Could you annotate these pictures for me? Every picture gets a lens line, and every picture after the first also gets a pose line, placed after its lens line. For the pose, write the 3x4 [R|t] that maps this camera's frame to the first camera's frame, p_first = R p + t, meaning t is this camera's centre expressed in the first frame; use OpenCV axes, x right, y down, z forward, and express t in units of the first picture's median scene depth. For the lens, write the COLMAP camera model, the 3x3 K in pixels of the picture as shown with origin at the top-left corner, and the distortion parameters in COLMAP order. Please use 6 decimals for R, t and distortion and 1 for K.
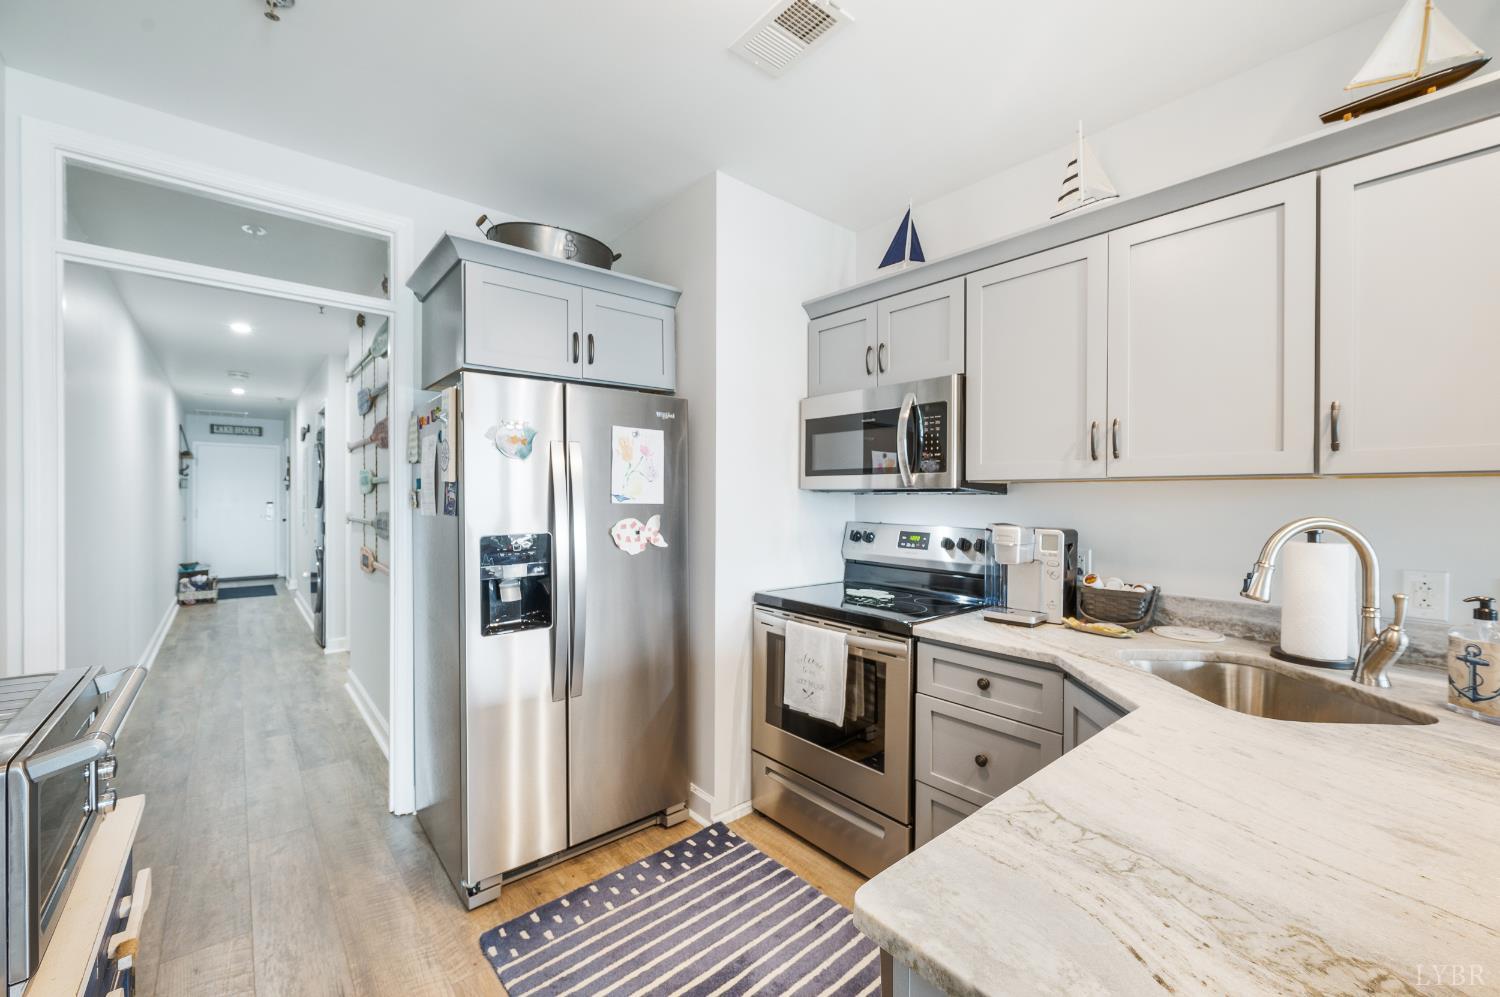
lens RADIAL K [[594.4, 0, 750.0], [0, 594.4, 498.5], [0, 0, 1]] dist [-0.001676, -0.000461]
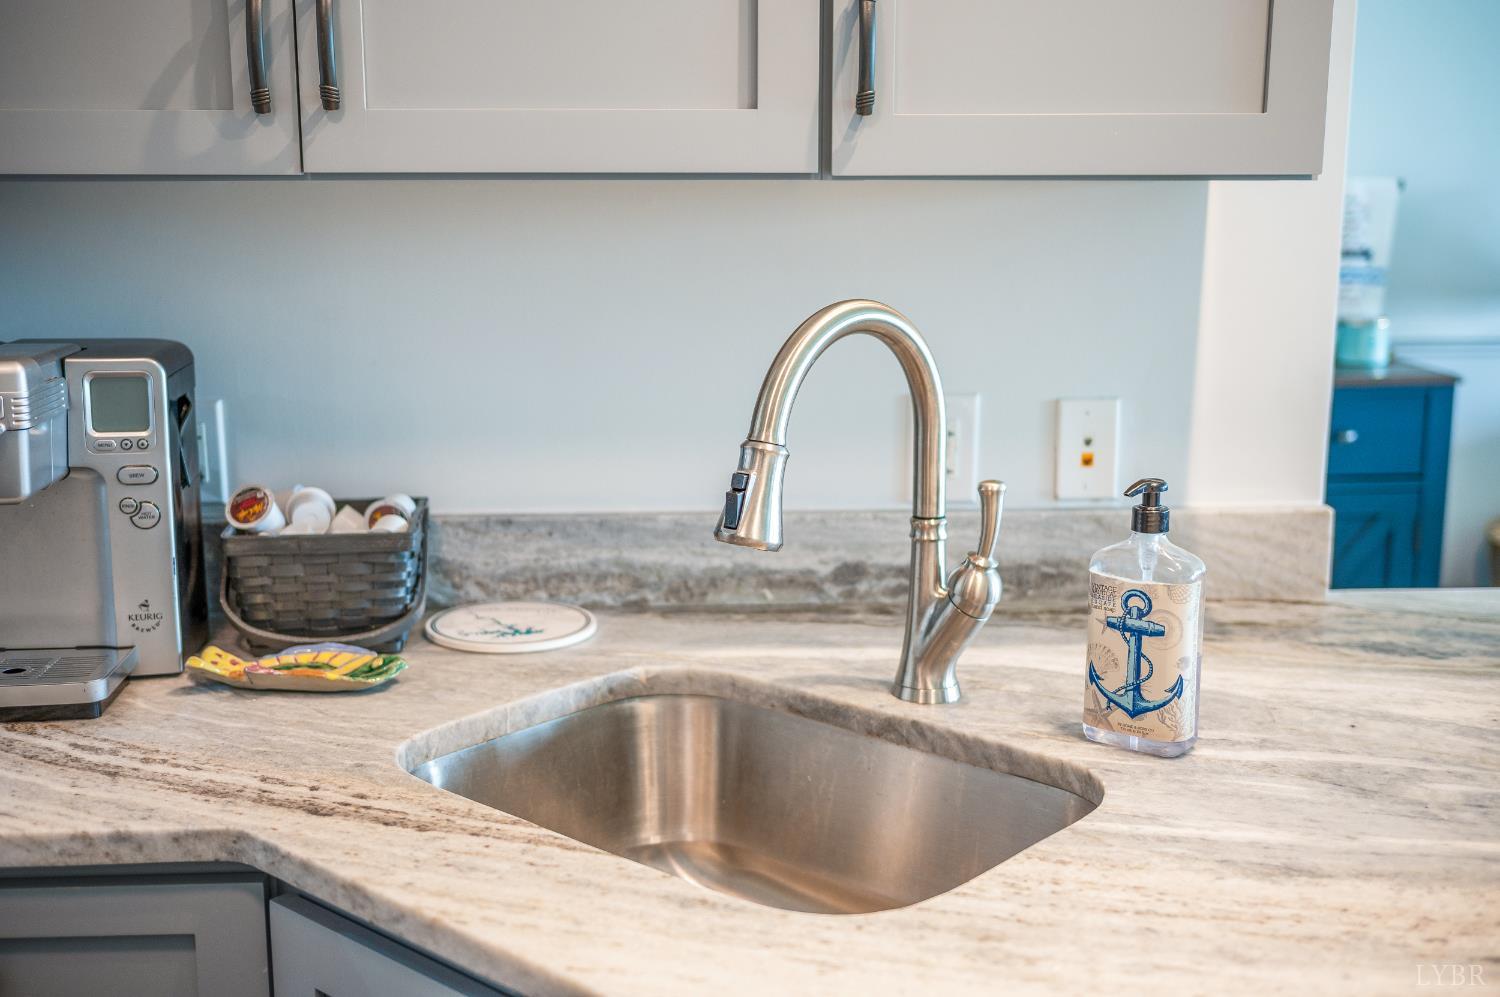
lens RADIAL K [[1719.7, 0, 750.0], [0, 1719.7, 498.5], [0, 0, 1]] dist [0.004593, -0.004803]
pose [[0.598891, -0.160705, 0.784540, 0.051291], [0.004795, 0.980360, 0.197156, -0.057755], [-0.800816, -0.114313, 0.587900, 0.390742]]
